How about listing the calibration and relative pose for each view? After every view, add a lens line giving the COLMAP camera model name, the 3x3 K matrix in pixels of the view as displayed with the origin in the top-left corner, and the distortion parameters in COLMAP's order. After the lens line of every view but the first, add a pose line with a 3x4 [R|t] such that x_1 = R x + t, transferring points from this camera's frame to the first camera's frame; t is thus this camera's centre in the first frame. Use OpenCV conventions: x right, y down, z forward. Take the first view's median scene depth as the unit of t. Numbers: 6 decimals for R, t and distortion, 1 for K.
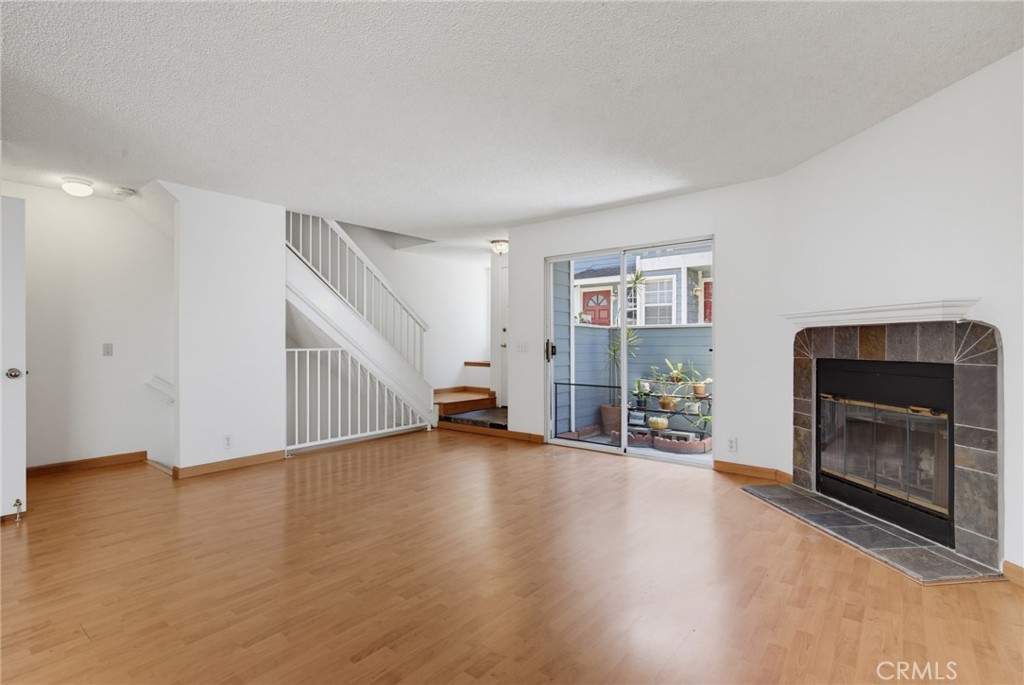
lens RADIAL K [[487.2, 0, 512.0], [0, 487.2, 342.5], [0, 0, 1]] dist [0.003022, 0.000491]
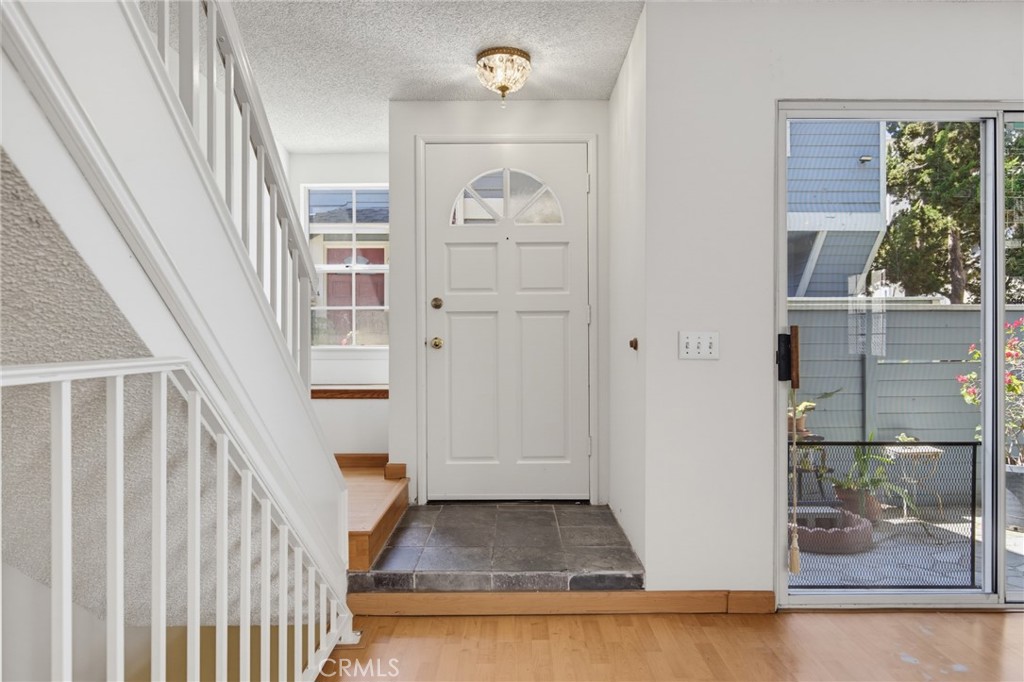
lens RADIAL K [[646.6, 0, 512.0], [0, 646.6, 341.0], [0, 0, 1]] dist [-0.003608, -0.000470]
pose [[0.772858, 0.001859, 0.634576, -0.587370], [-0.001770, 0.999998, -0.000774, 0.008083], [-0.634576, -0.000525, 0.772860, 1.126899]]
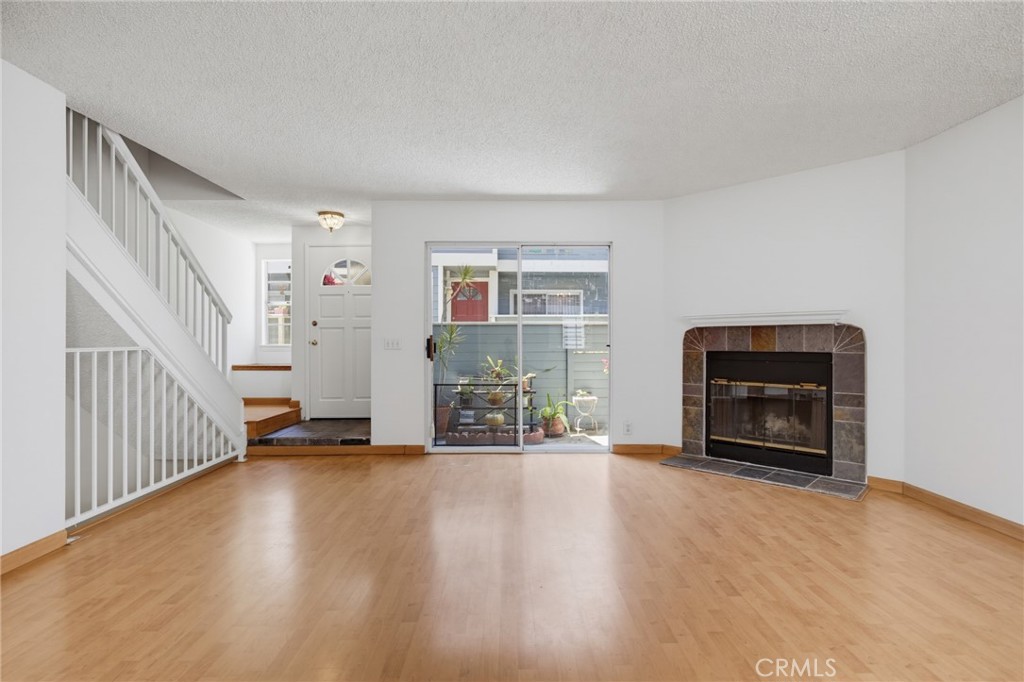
lens RADIAL K [[502.5, 0, 512.0], [0, 502.5, 341.0], [0, 0, 1]] dist [-0.002106, 0.000453]
pose [[0.771524, 0.000661, 0.636200, -0.580975], [-0.000248, 1.000000, -0.000738, 0.006782], [-0.636200, 0.000412, 0.771524, 0.305551]]
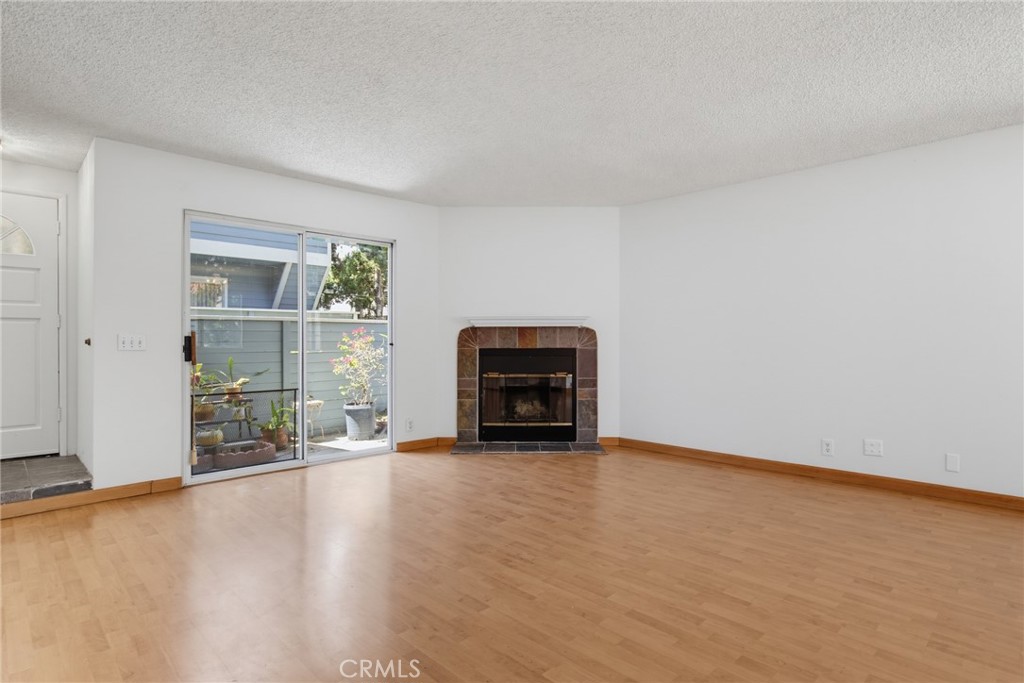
lens RADIAL K [[548.2, 0, 511.2], [0, 548.2, 336.2], [0, 0, 1]] dist [-0.000428, 0.001853]
pose [[0.119574, 0.007796, 0.992795, -0.935320], [0.000483, 0.999969, -0.007910, 0.008939], [-0.992825, 0.001426, 0.119567, 0.695881]]
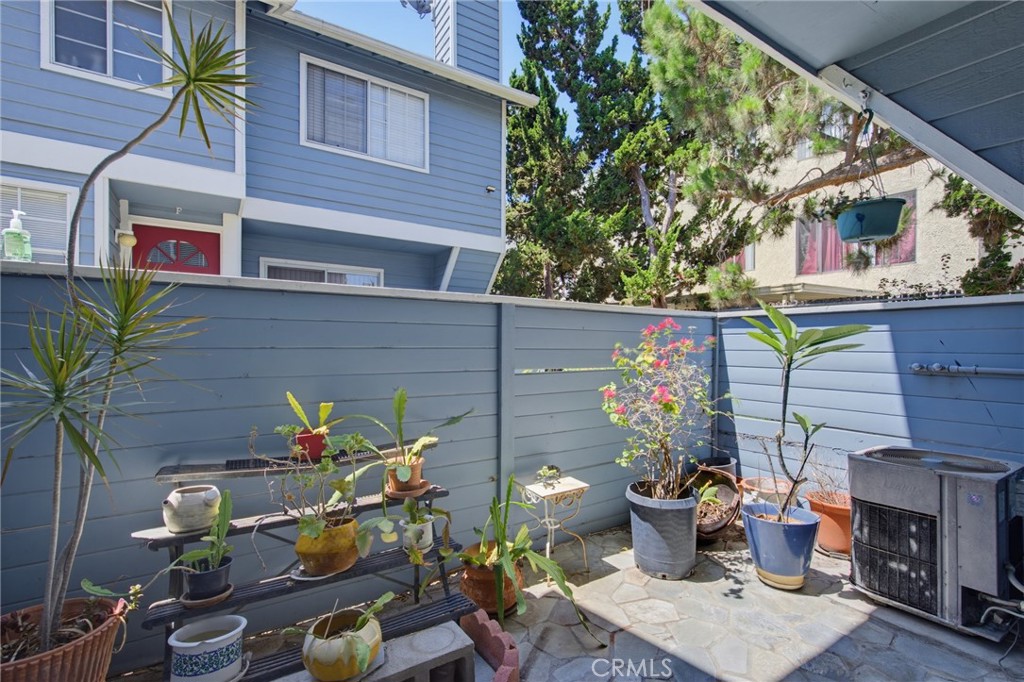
lens RADIAL K [[465.2, 0, 518.6], [0, 465.2, 344.4], [0, 0, 1]] dist [-0.000884, 0.000270]
pose [[0.302752, 0.008302, 0.953033, 0.159433], [-0.006674, 0.999956, -0.006591, 0.009841], [-0.953046, -0.004365, 0.302794, 1.457835]]
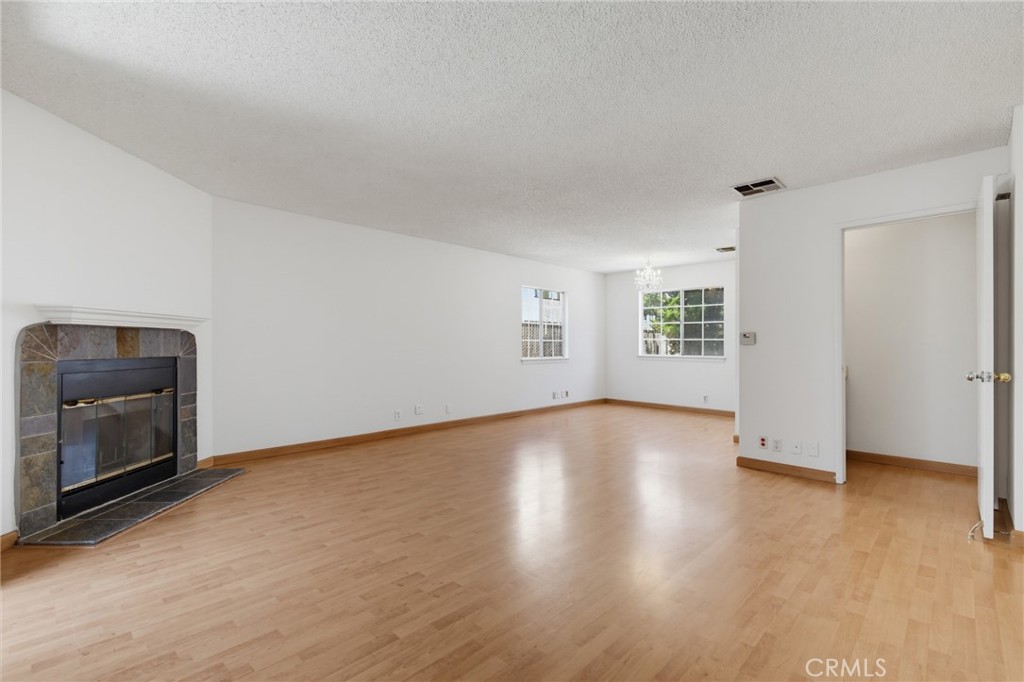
lens RADIAL K [[465.2, 0, 518.6], [0, 465.2, 344.4], [0, 0, 1]] dist [-0.000884, 0.000270]
pose [[-0.996643, 0.001428, 0.081861, -0.216235], [0.001234, 0.999996, -0.002416, 0.006470], [-0.081864, -0.002306, -0.996641, 1.677403]]
